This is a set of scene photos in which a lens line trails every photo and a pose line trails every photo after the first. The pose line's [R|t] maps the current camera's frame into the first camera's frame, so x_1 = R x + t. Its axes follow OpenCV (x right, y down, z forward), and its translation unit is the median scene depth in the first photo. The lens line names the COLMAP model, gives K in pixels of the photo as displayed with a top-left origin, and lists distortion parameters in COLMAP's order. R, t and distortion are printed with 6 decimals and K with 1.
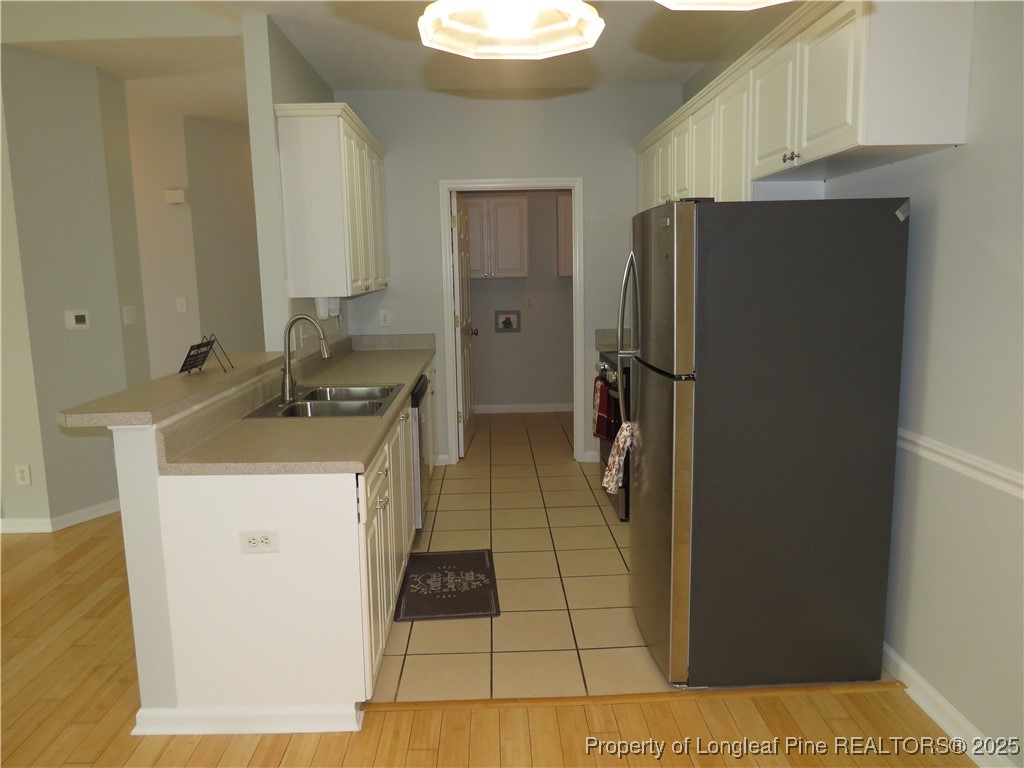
lens RADIAL K [[731.3, 0, 512.0], [0, 731.3, 384.0], [0, 0, 1]] dist [-0.042670, -0.002244]
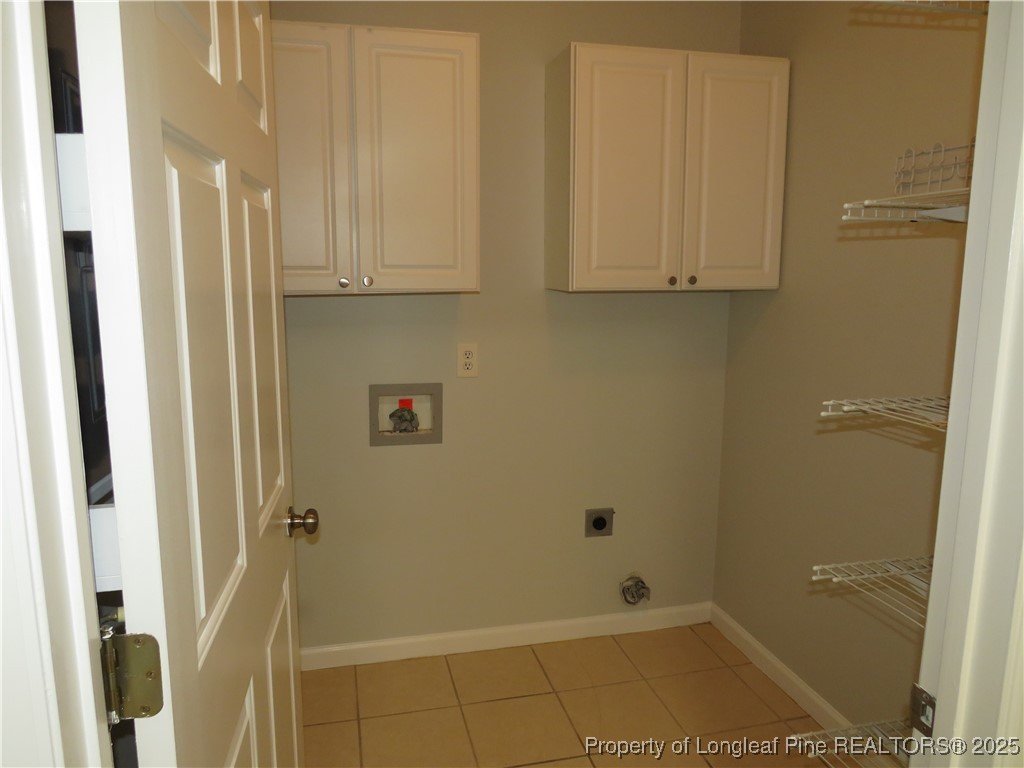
lens RADIAL K [[719.8, 0, 506.0], [0, 719.8, 385.1], [0, 0, 1]] dist [-0.031013, 0.001156]
pose [[0.983689, -0.011031, 0.179540, -0.020007], [0.009287, 0.999901, 0.010551, -0.101225], [-0.179638, -0.008712, 0.983694, 0.642282]]
